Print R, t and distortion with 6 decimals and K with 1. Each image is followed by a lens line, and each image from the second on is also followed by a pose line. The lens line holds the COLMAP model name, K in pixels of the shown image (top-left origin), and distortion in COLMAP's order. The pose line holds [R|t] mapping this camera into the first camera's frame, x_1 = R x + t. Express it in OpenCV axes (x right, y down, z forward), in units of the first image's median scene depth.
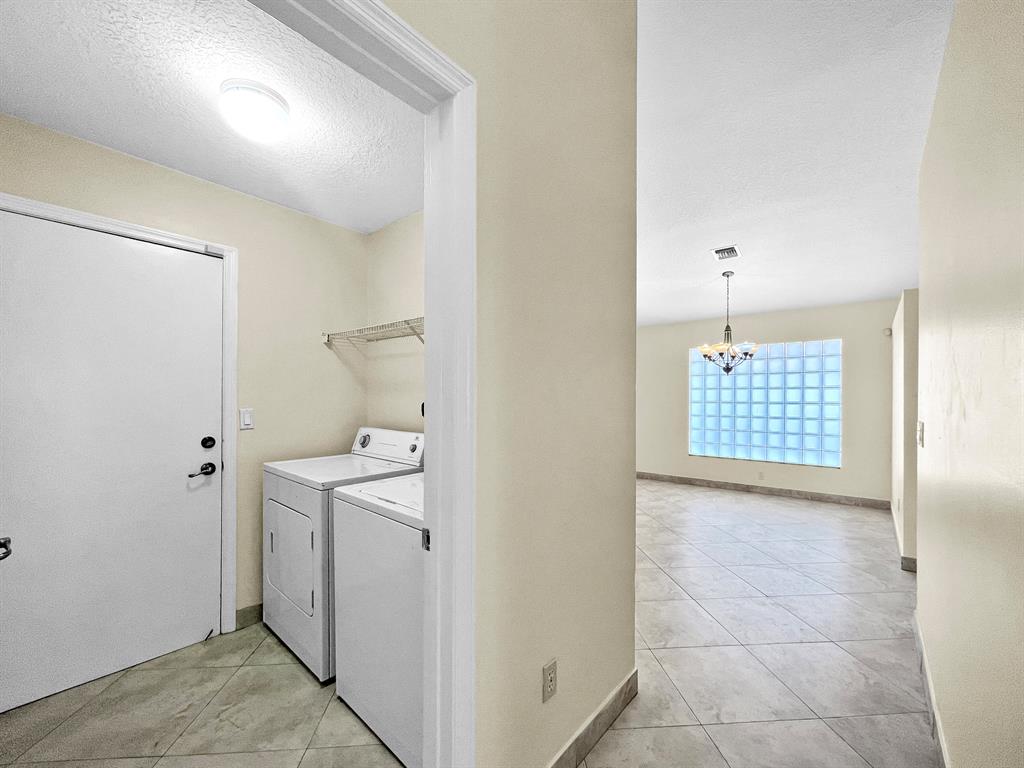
lens RADIAL K [[417.8, 0, 513.9], [0, 417.8, 398.9], [0, 0, 1]] dist [0.000444, 0.000228]
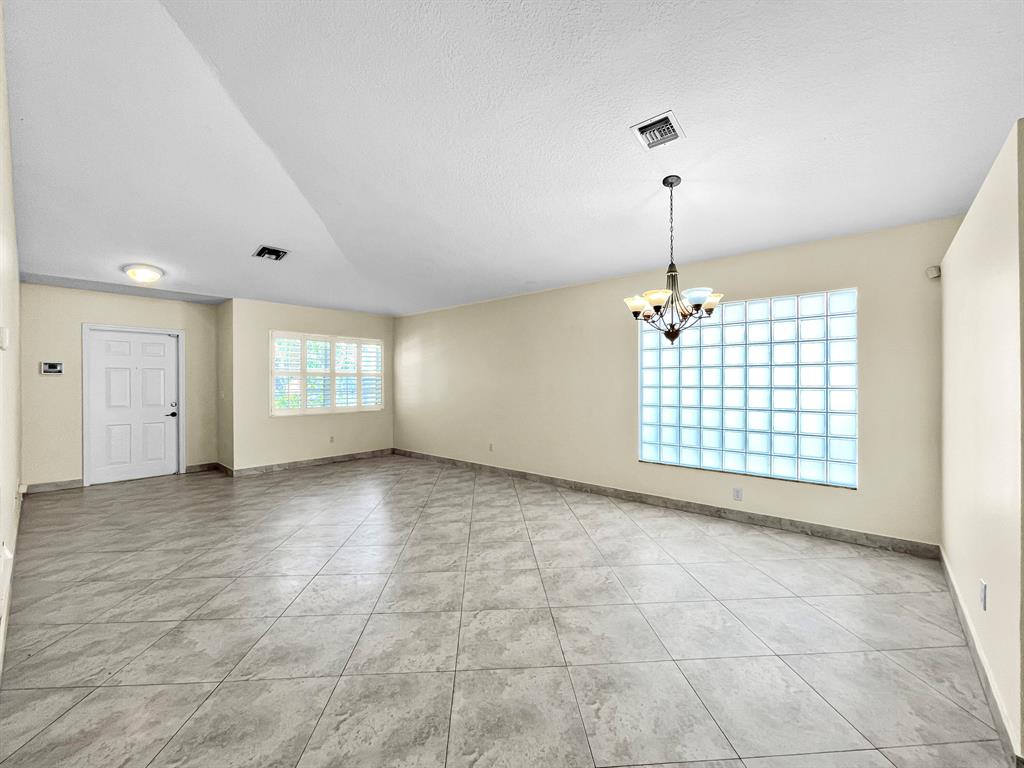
lens RADIAL K [[416.2, 0, 513.8], [0, 416.2, 380.5], [0, 0, 1]] dist [-0.000400, 0.000870]
pose [[0.999865, -0.003765, -0.016020, 0.258545], [0.003676, 0.999978, -0.005594, 0.000482], [0.016040, 0.005534, 0.999856, 0.342730]]
